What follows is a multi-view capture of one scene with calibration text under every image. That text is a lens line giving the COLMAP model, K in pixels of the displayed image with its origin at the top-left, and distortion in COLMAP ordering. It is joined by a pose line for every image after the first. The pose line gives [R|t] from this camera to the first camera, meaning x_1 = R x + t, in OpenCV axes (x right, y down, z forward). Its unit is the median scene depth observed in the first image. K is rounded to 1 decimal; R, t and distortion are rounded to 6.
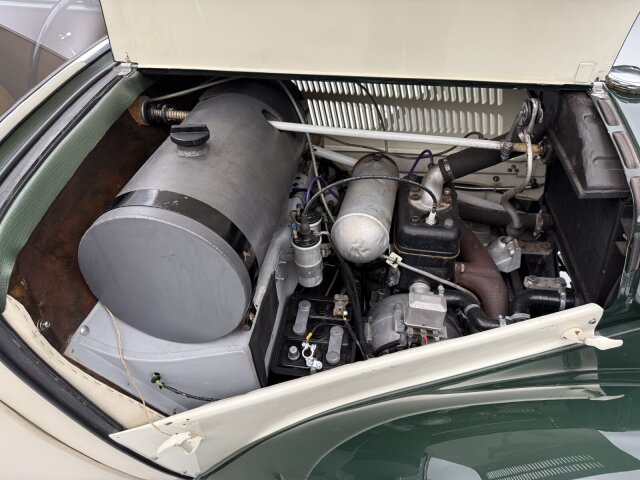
lens RADIAL K [[444.9, 0, 322.7], [0, 444.9, 244.6], [0, 0, 1]] dist [0.030745, -0.001364]
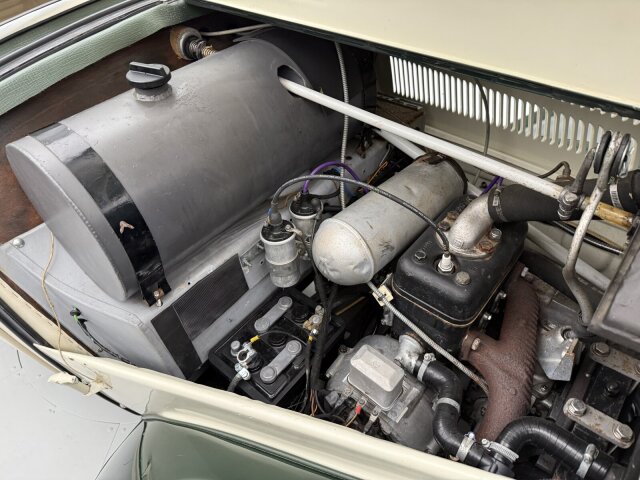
lens RADIAL K [[444.1, 0, 320.0], [0, 444.1, 240.0], [0, 0, 1]] dist [0.002277, -0.002873]
pose [[0.845140, 0.344055, -0.409104, 0.351303], [-0.308552, 0.938947, 0.152234, -0.138202], [0.436503, -0.002429, 0.899700, 0.278480]]
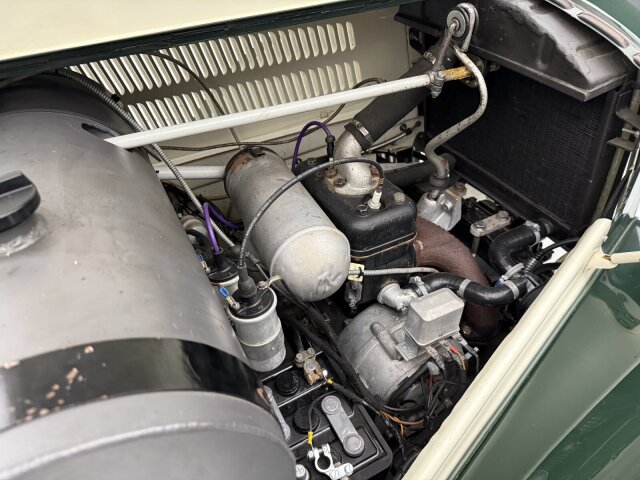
lens RADIAL K [[452.6, 0, 320.0], [0, 452.6, 240.0], [0, 0, 1]] dist [0.038988, -0.002228]
pose [[0.806951, -0.392469, 0.441360, -0.192229], [0.399103, 0.913201, 0.082350, -0.097948], [-0.435370, 0.109696, 0.893543, 0.370138]]
